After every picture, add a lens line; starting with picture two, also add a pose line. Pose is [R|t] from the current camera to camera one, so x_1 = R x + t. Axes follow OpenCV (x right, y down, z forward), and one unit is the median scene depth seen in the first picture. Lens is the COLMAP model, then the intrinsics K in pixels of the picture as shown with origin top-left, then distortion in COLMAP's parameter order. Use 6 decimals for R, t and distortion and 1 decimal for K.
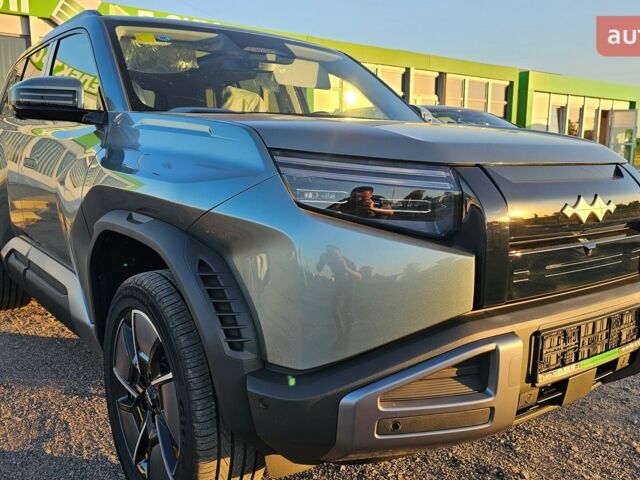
lens RADIAL K [[515.6, 0, 320.0], [0, 515.6, 240.0], [0, 0, 1]] dist [0.072031, -0.091286]
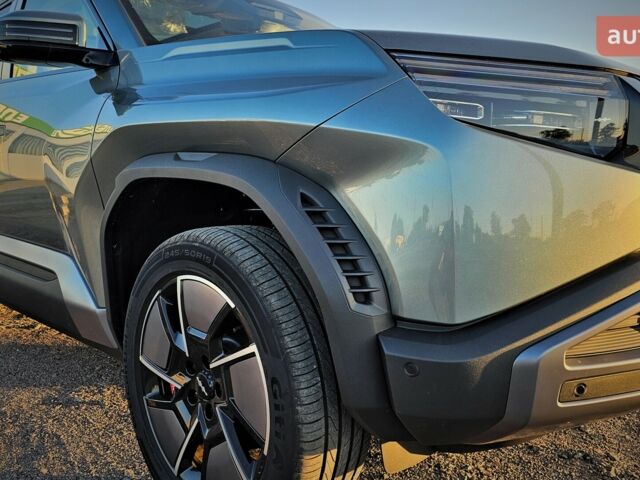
lens RADIAL K [[510.0, 0, 310.6], [0, 510.0, 237.2], [0, 0, 1]] dist [0.077370, -0.105070]
pose [[0.993013, -0.020471, 0.116215, -0.286320], [0.024520, 0.999137, -0.033523, 0.121674], [-0.115429, 0.036139, 0.992658, 0.224961]]
